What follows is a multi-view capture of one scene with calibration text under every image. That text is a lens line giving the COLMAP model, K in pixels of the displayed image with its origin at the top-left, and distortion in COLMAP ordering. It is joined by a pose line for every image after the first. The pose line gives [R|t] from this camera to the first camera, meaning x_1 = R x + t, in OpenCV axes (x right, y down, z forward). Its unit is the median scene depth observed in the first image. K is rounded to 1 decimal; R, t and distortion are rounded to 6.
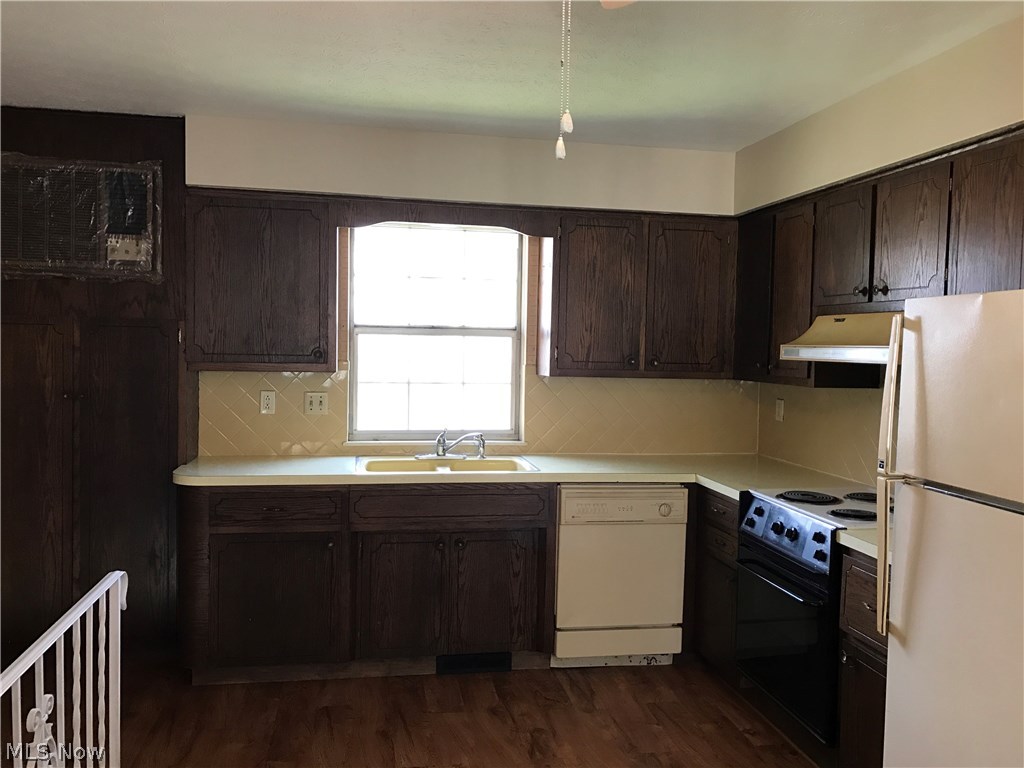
lens RADIAL K [[847.2, 0, 512.0], [0, 847.2, 384.0], [0, 0, 1]] dist [0.052357, -0.070206]
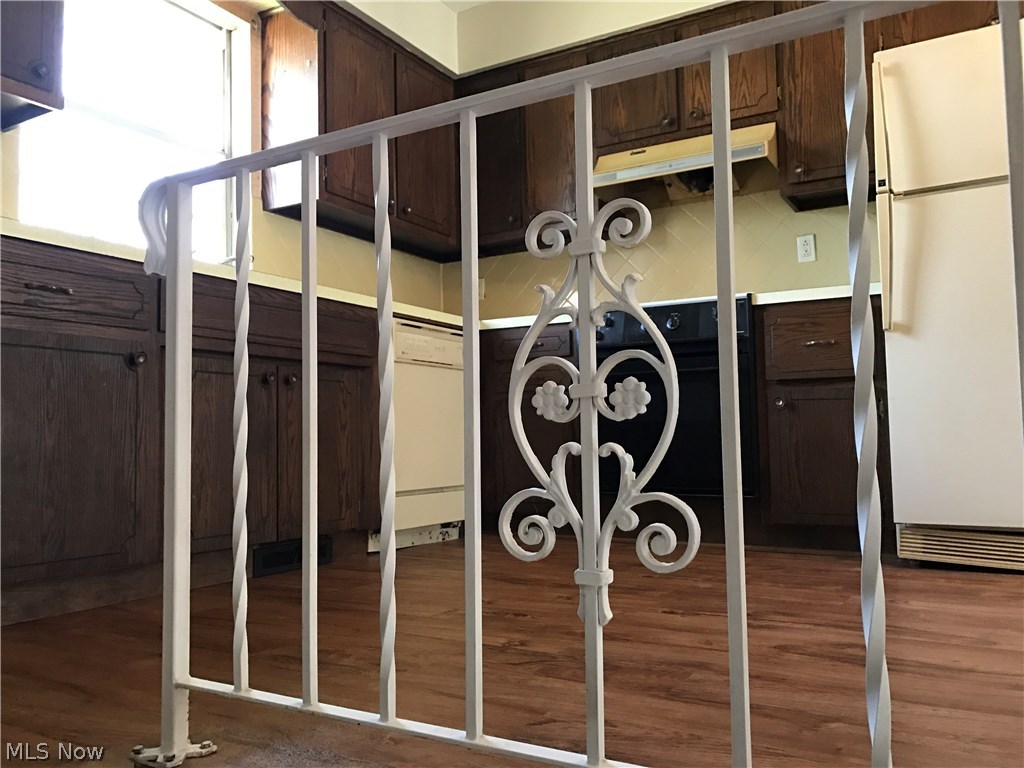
lens RADIAL K [[847.2, 0, 512.0], [0, 847.2, 384.0], [0, 0, 1]] dist [0.052357, -0.070206]
pose [[0.655935, 0.015106, 0.754666, -0.469047], [0.067934, 0.994561, -0.078954, 0.256324], [-0.751754, 0.103056, 0.651341, 0.389160]]
